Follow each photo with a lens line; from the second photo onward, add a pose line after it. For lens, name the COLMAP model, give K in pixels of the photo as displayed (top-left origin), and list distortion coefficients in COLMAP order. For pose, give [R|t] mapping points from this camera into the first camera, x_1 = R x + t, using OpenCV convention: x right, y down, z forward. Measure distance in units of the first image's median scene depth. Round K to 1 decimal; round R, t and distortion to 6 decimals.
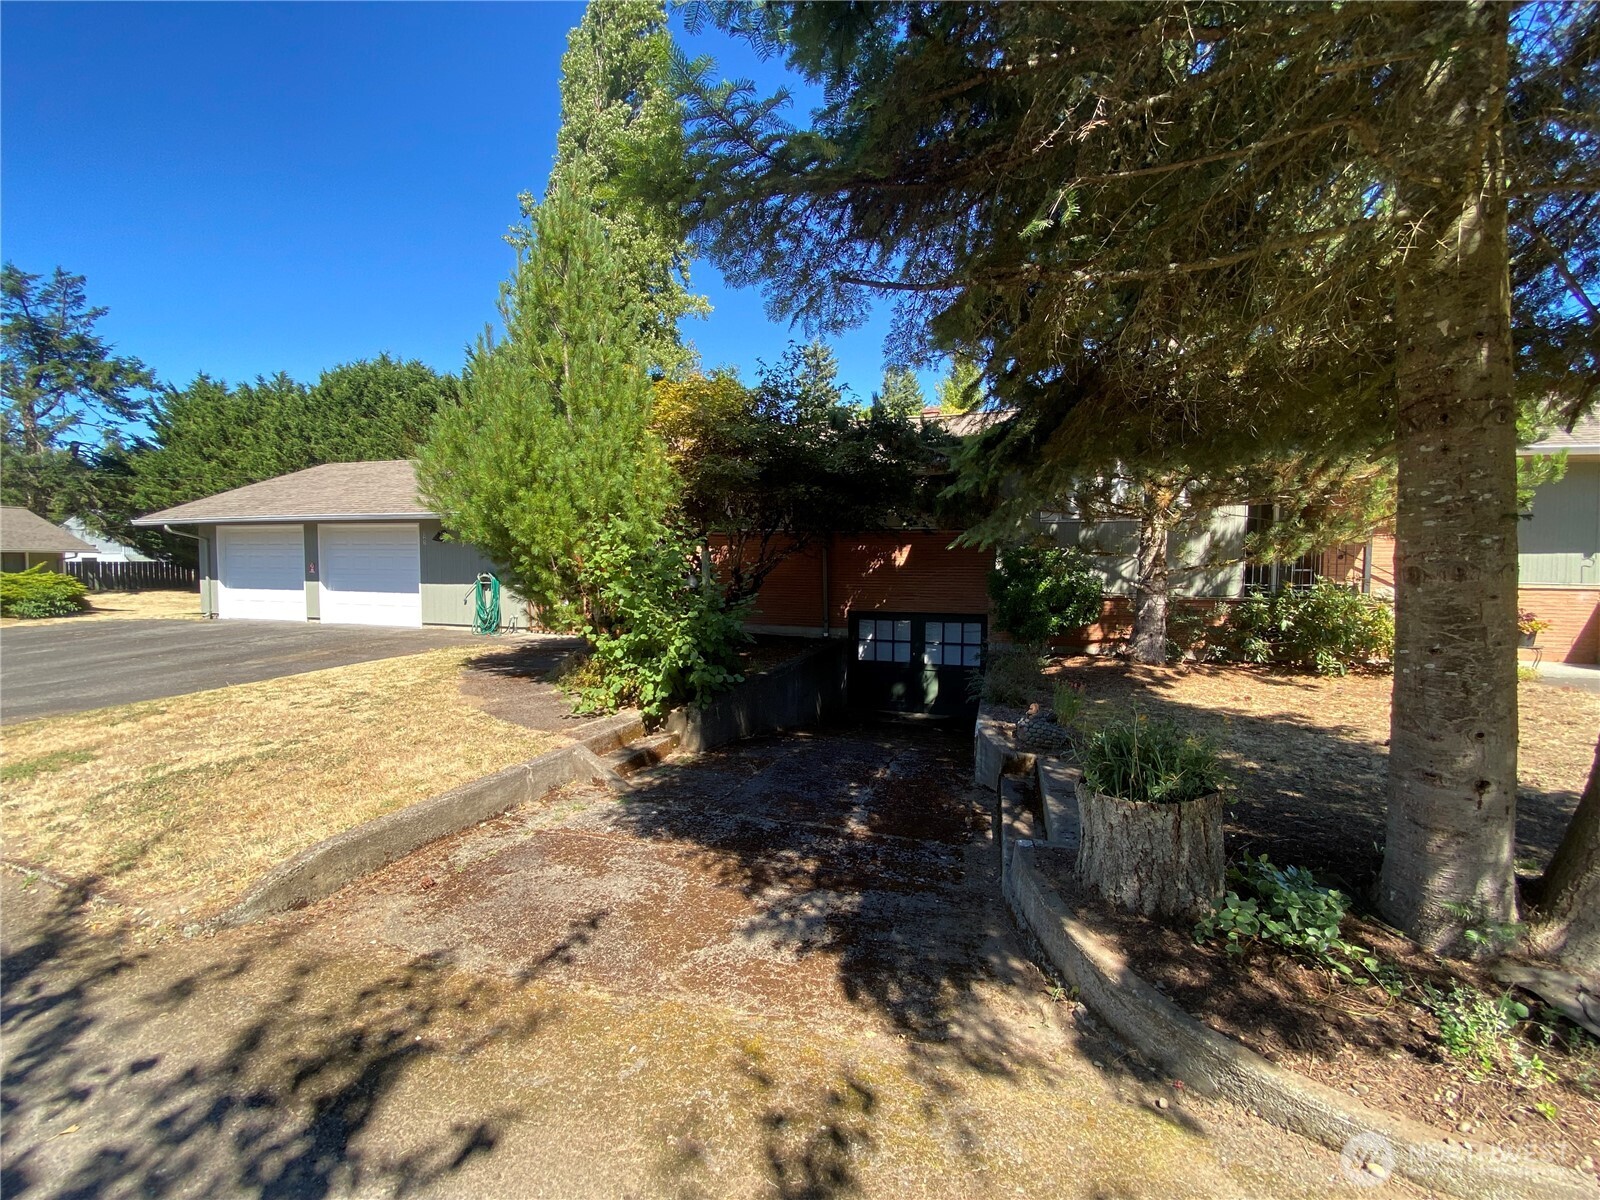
lens RADIAL K [[675.5, 0, 790.4], [0, 675.5, 603.4], [0, 0, 1]] dist [-0.032011, -0.002354]
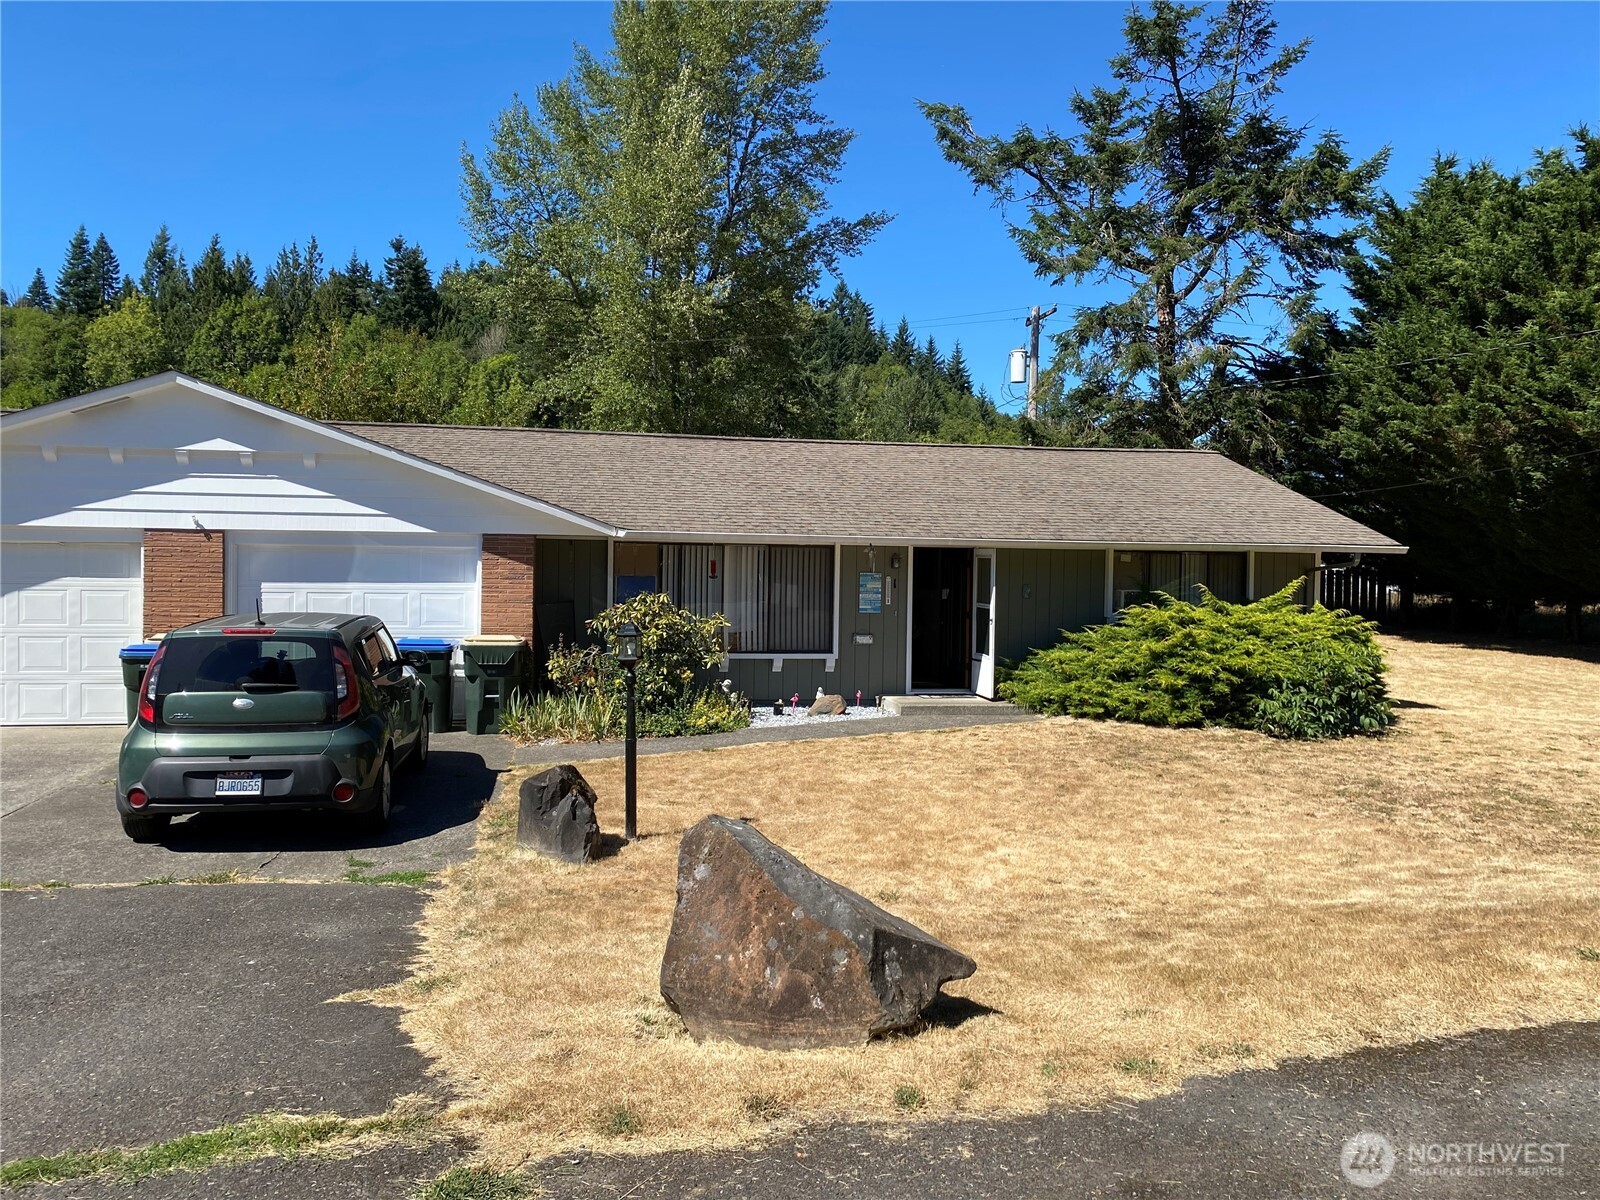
lens RADIAL K [[1220.1, 0, 797.2], [0, 1220.1, 589.2], [0, 0, 1]] dist [-0.002148, -0.008854]
pose [[0.460594, 0.010596, -0.887548, -0.437362], [-0.044954, 0.998924, -0.011403, -0.023507], [0.886472, 0.045151, 0.460574, 0.270413]]
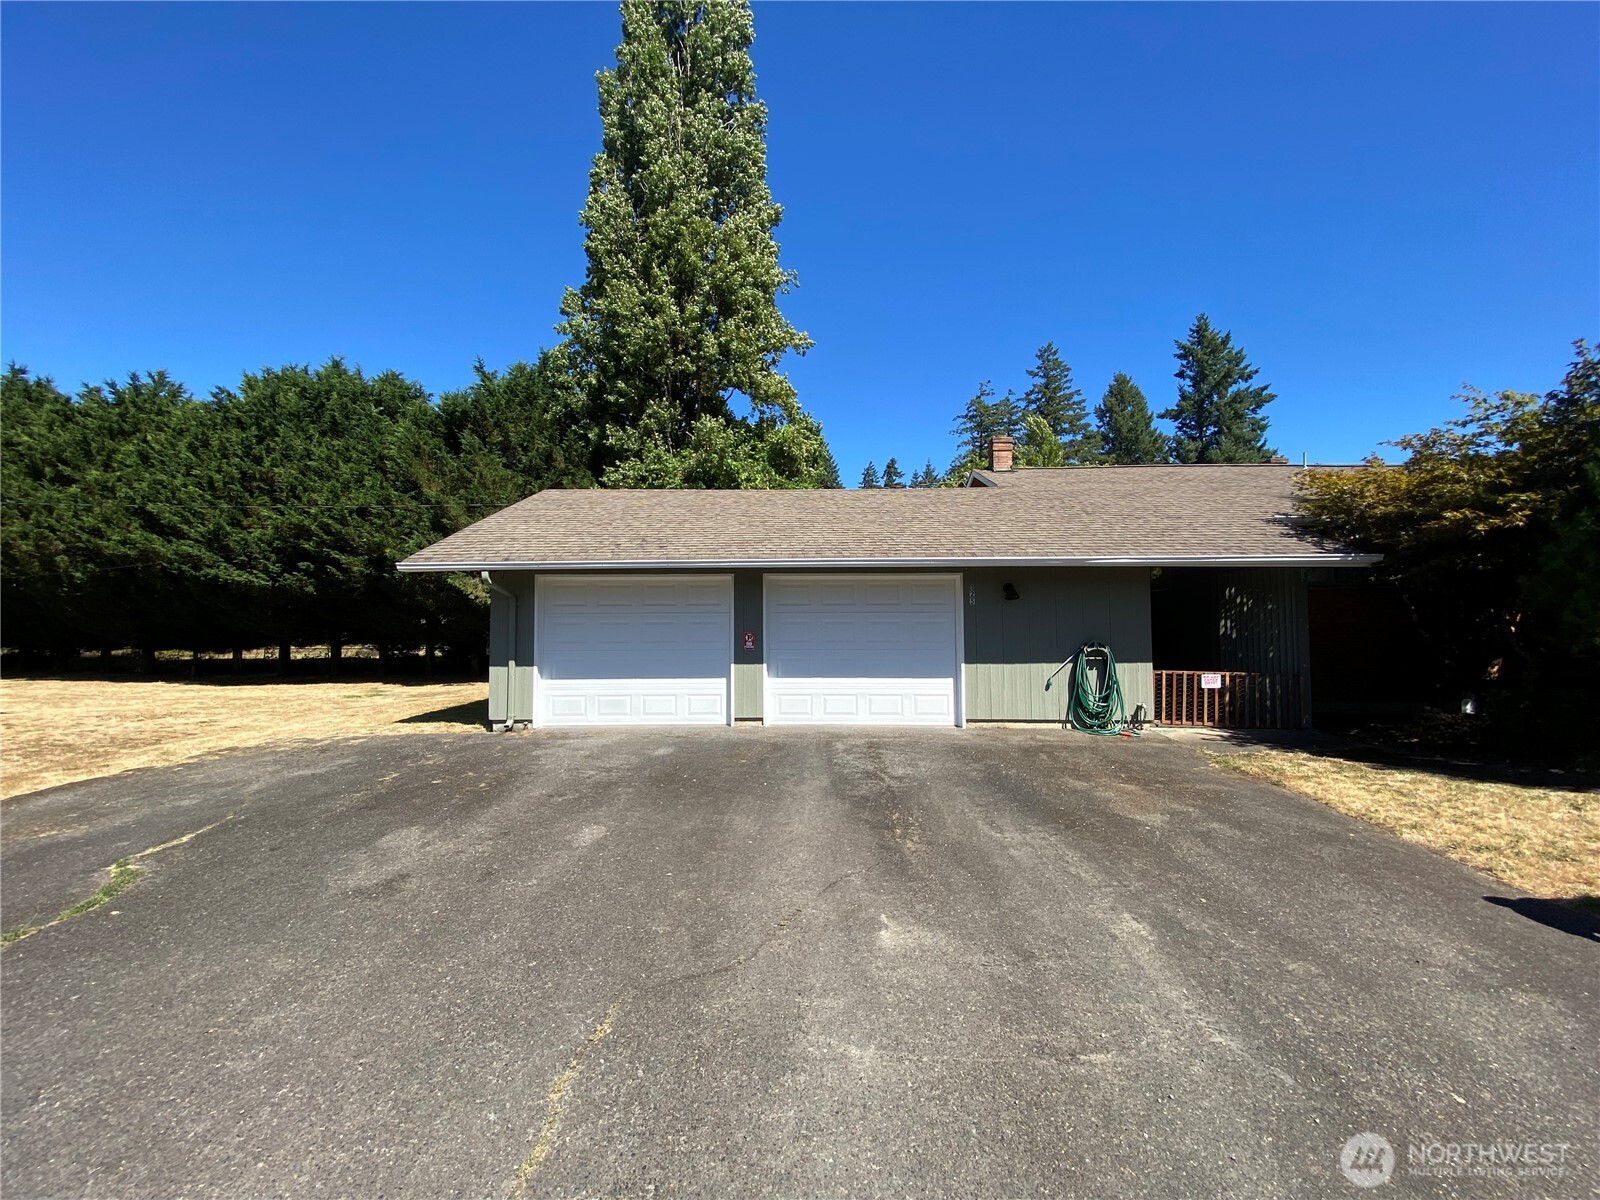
lens RADIAL K [[675.5, 0, 800.9], [0, 675.5, 612.9], [0, 0, 1]] dist [-0.032011, -0.002354]
pose [[0.960304, -0.007929, 0.278843, -0.347345], [0.028005, 0.997286, -0.068086, -0.014546], [-0.277546, 0.073192, 0.957920, 0.148979]]
